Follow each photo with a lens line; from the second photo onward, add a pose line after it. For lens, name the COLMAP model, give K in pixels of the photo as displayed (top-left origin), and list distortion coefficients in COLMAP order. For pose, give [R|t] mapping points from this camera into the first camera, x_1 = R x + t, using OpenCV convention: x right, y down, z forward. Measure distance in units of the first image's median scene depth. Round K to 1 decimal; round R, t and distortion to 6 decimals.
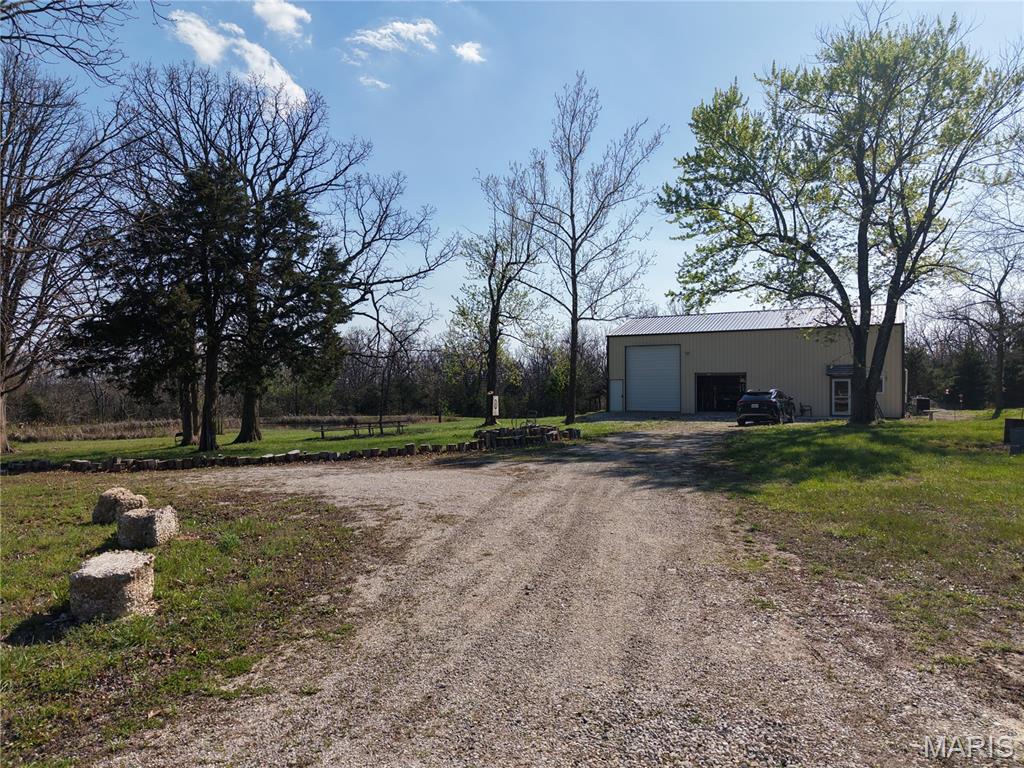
lens RADIAL K [[696.0, 0, 512.7], [0, 696.0, 384.3], [0, 0, 1]] dist [0.027267, -0.017009]
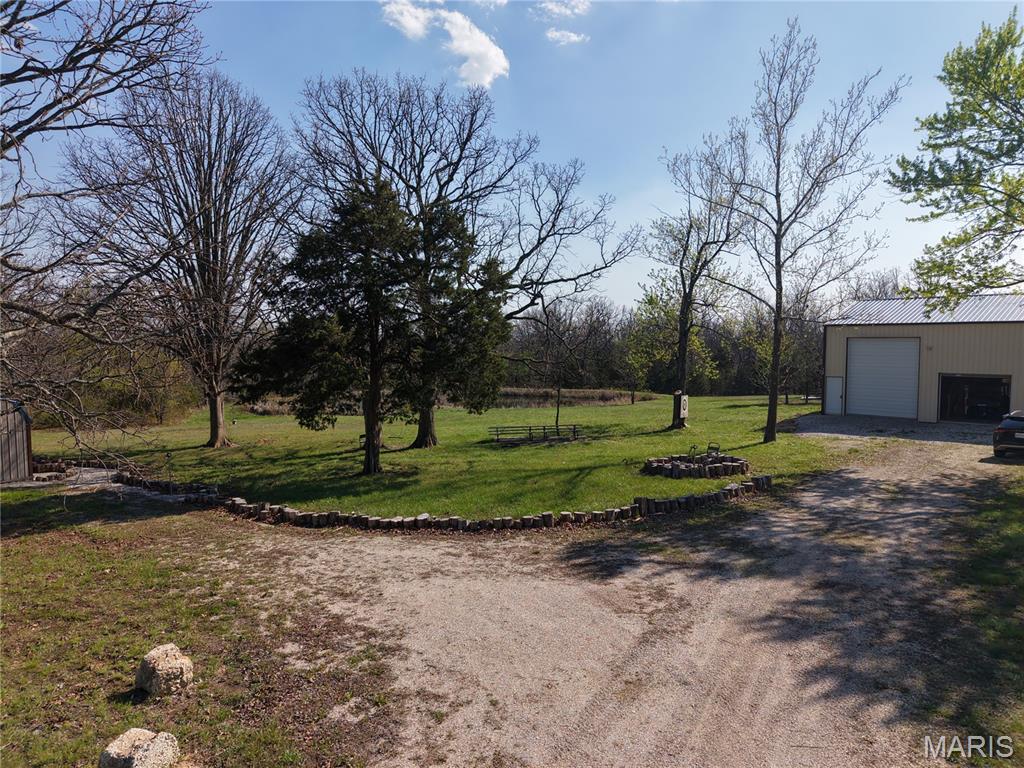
lens RADIAL K [[696.0, 0, 510.5], [0, 696.0, 382.8], [0, 0, 1]] dist [0.027267, -0.017009]
pose [[0.953410, 0.023711, -0.300745, 0.037800], [-0.001811, 0.997338, 0.072890, -0.078119], [0.301673, -0.068950, 0.950915, 0.085660]]
